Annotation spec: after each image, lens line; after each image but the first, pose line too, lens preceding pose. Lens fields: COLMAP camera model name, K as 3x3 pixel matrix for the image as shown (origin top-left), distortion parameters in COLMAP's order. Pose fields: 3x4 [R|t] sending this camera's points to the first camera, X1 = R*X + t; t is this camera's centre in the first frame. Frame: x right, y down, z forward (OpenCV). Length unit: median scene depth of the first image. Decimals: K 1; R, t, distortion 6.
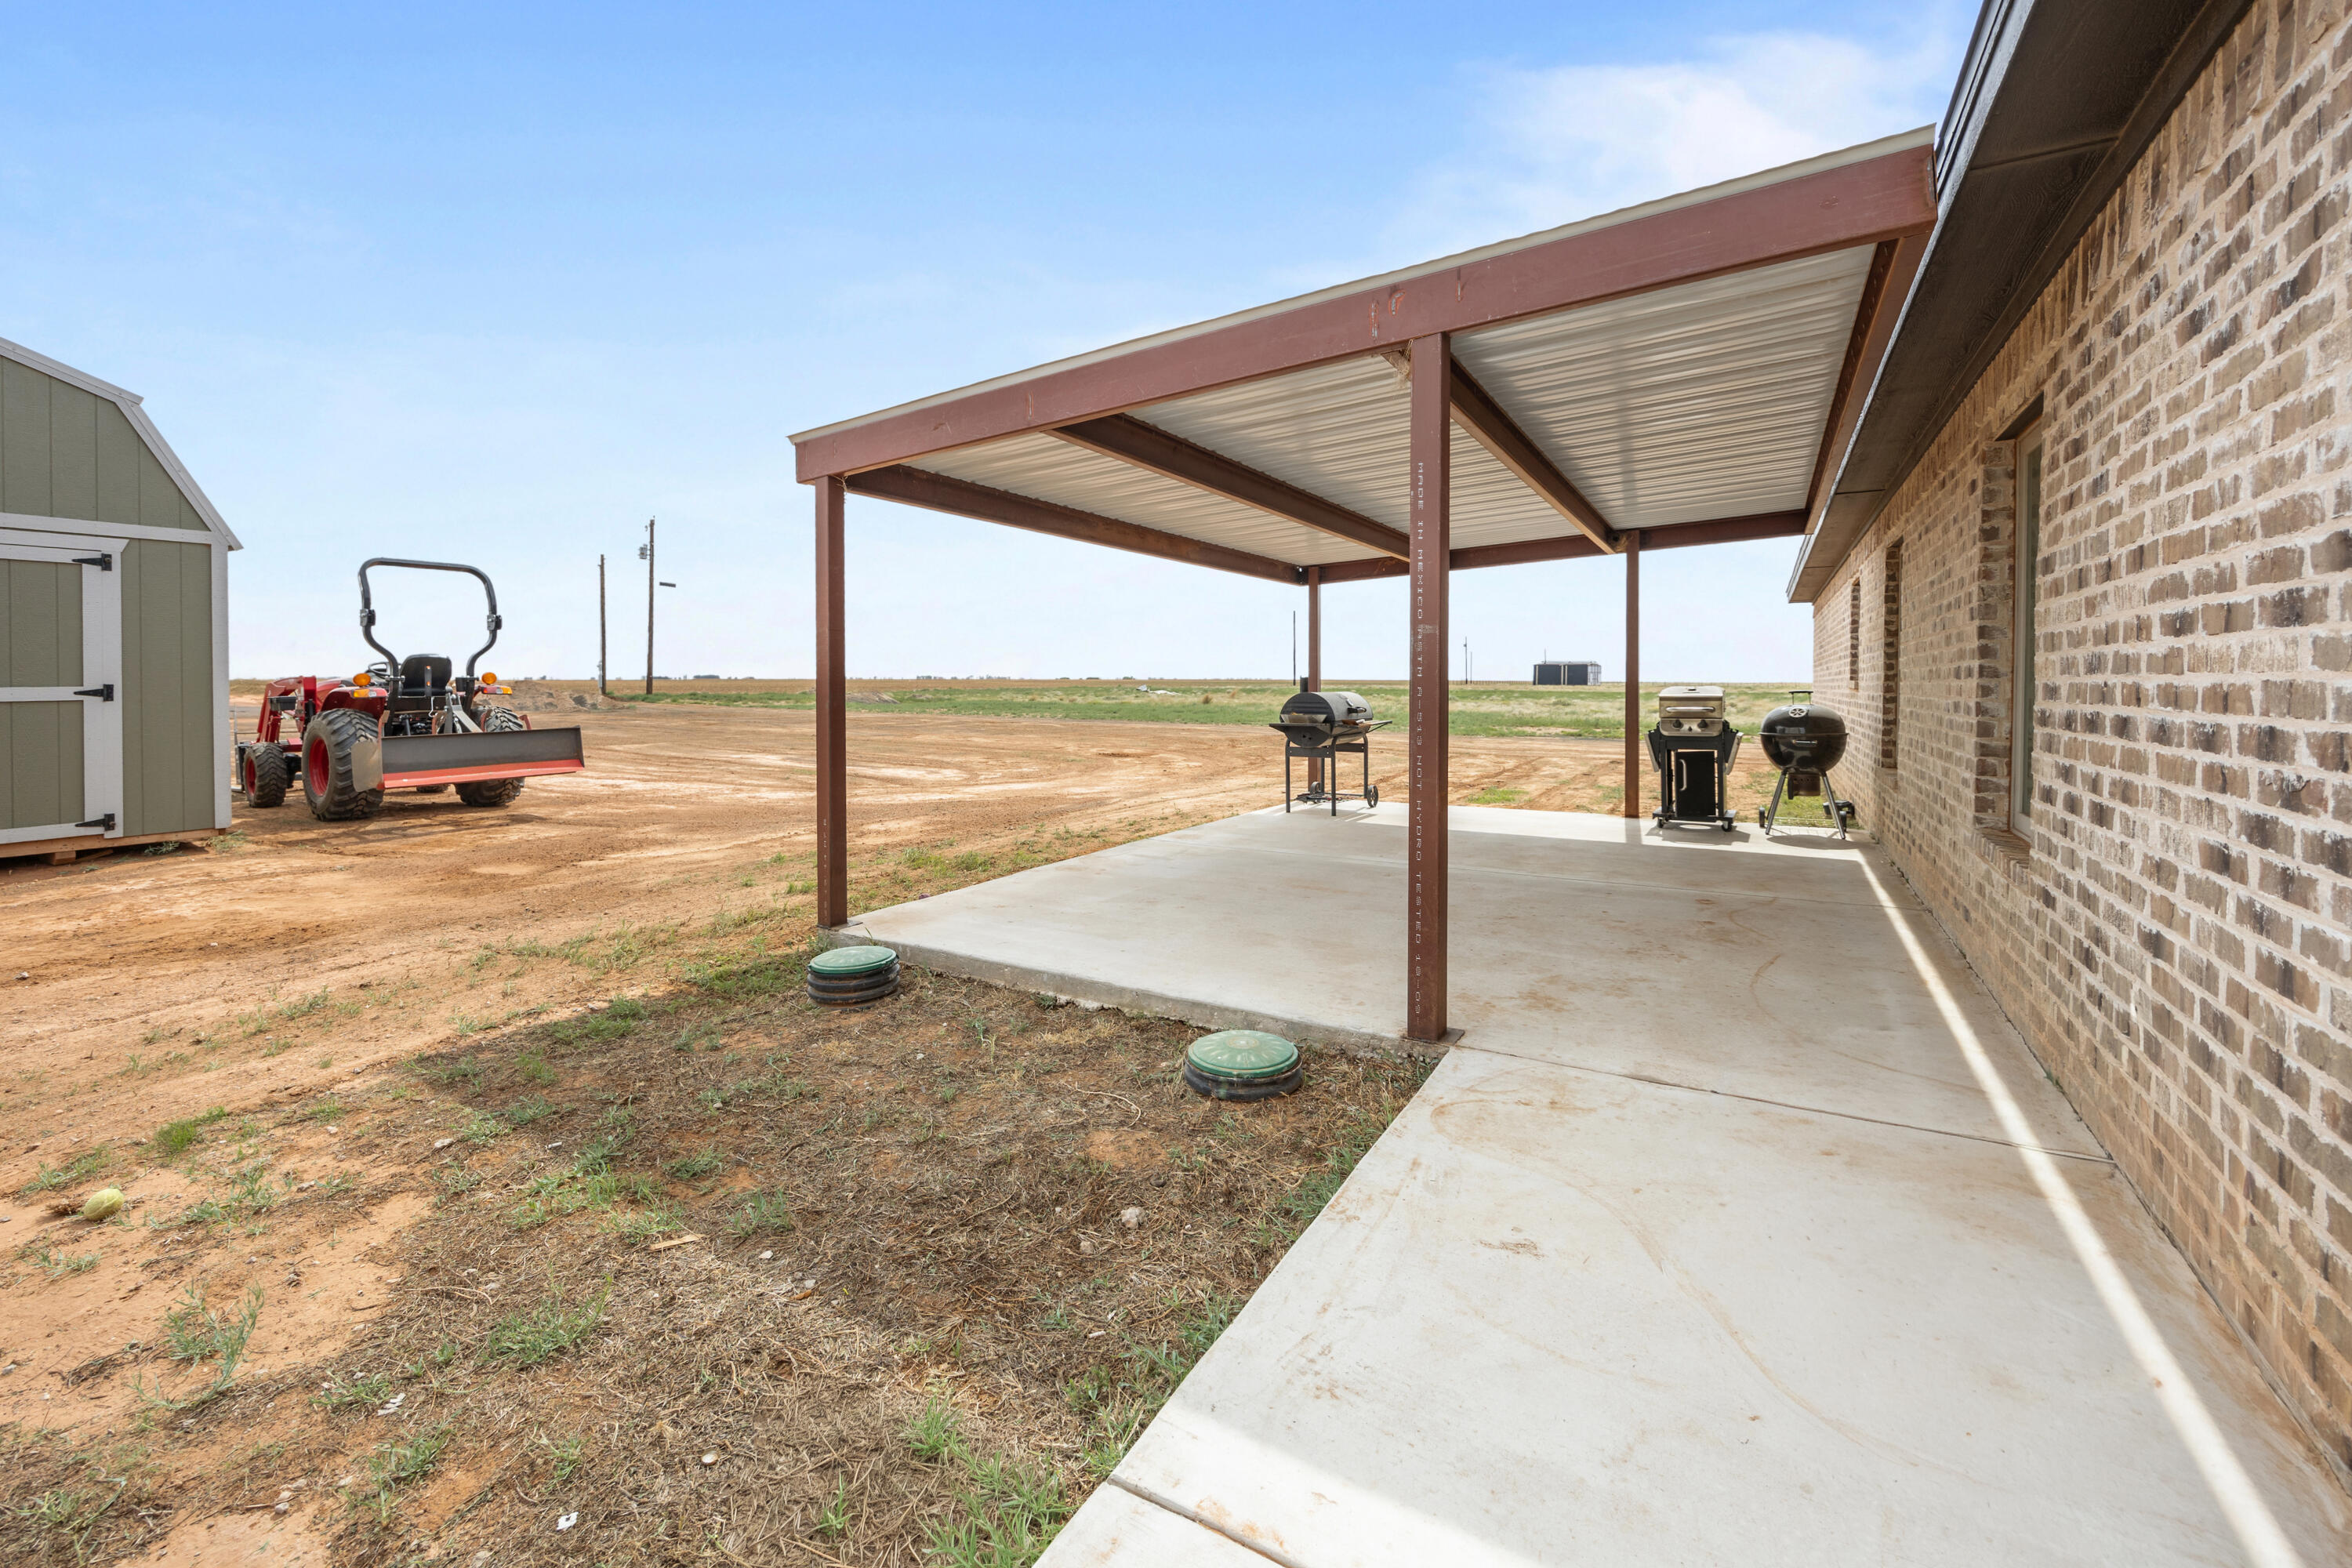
lens RADIAL K [[949.7, 0, 1180.5], [0, 949.7, 696.5], [0, 0, 1]] dist [-0.006730, -0.000387]
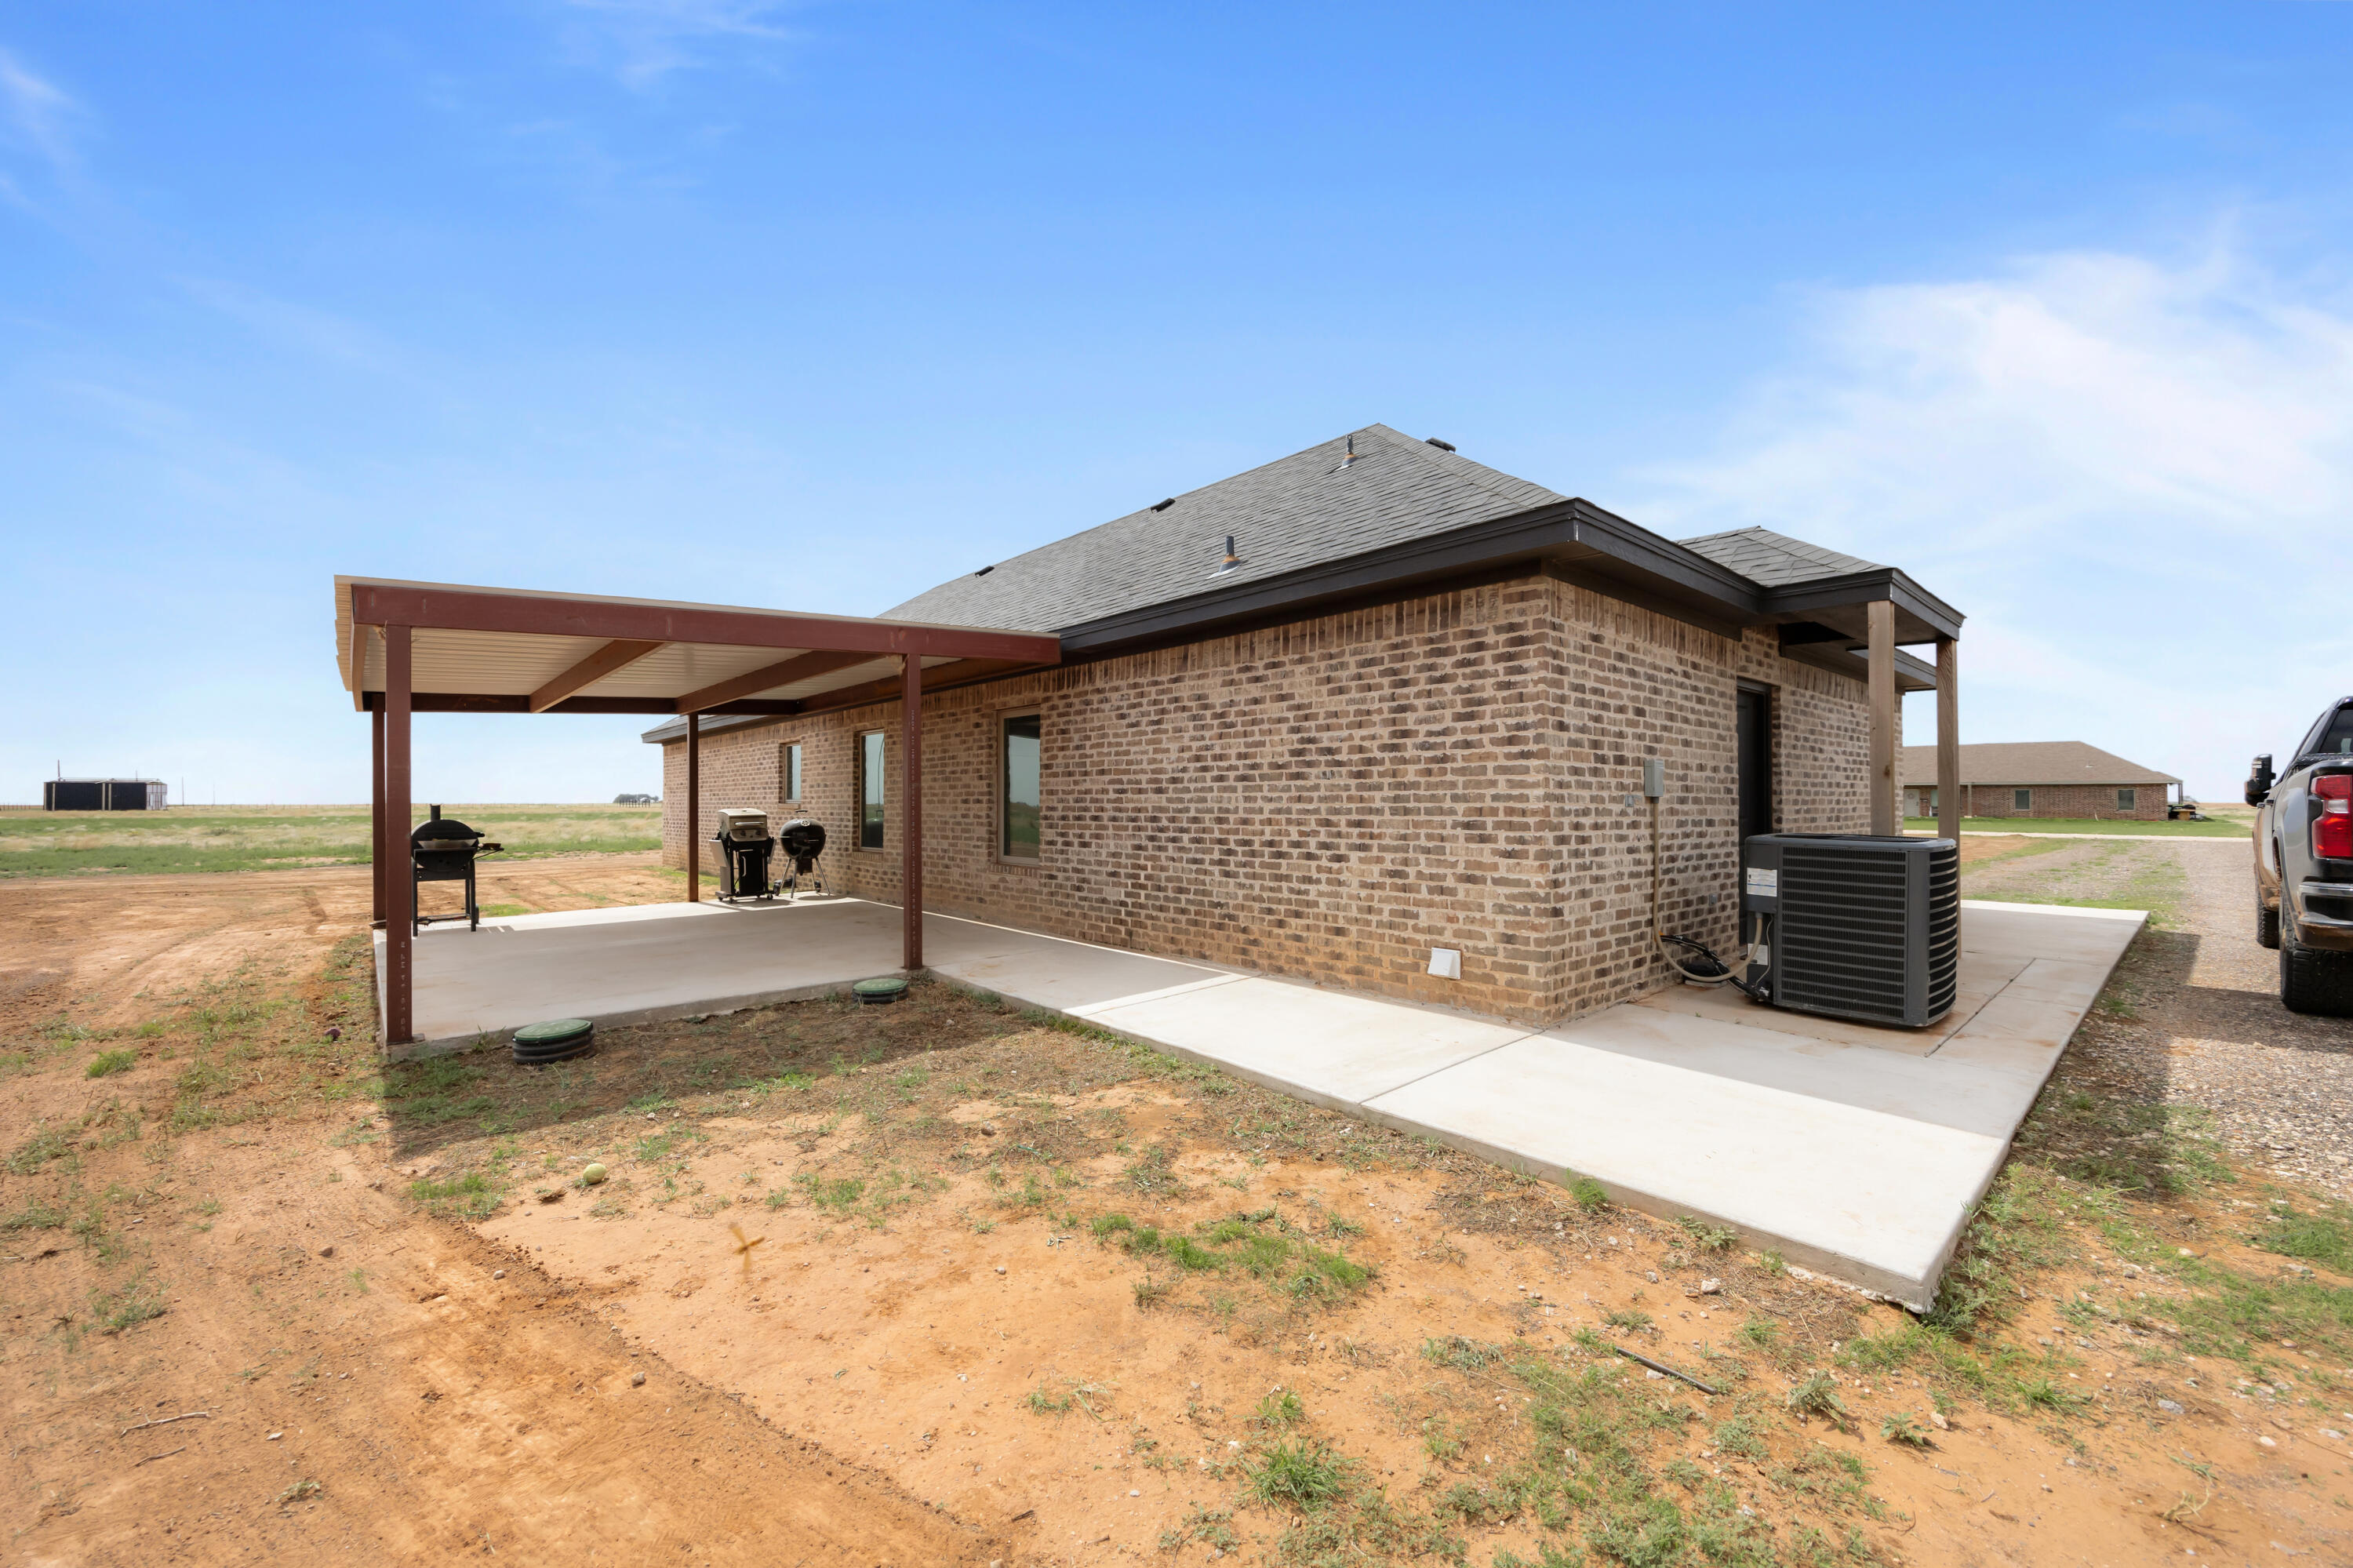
lens RADIAL K [[953.7, 0, 1192.2], [0, 953.7, 790.7], [0, 0, 1]] dist [-0.004502, -0.000119]
pose [[0.269866, 0.005854, 0.962880, -0.843949], [0.020824, 0.999712, -0.011915, -0.007666], [-0.962673, 0.023266, 0.269666, -0.114918]]
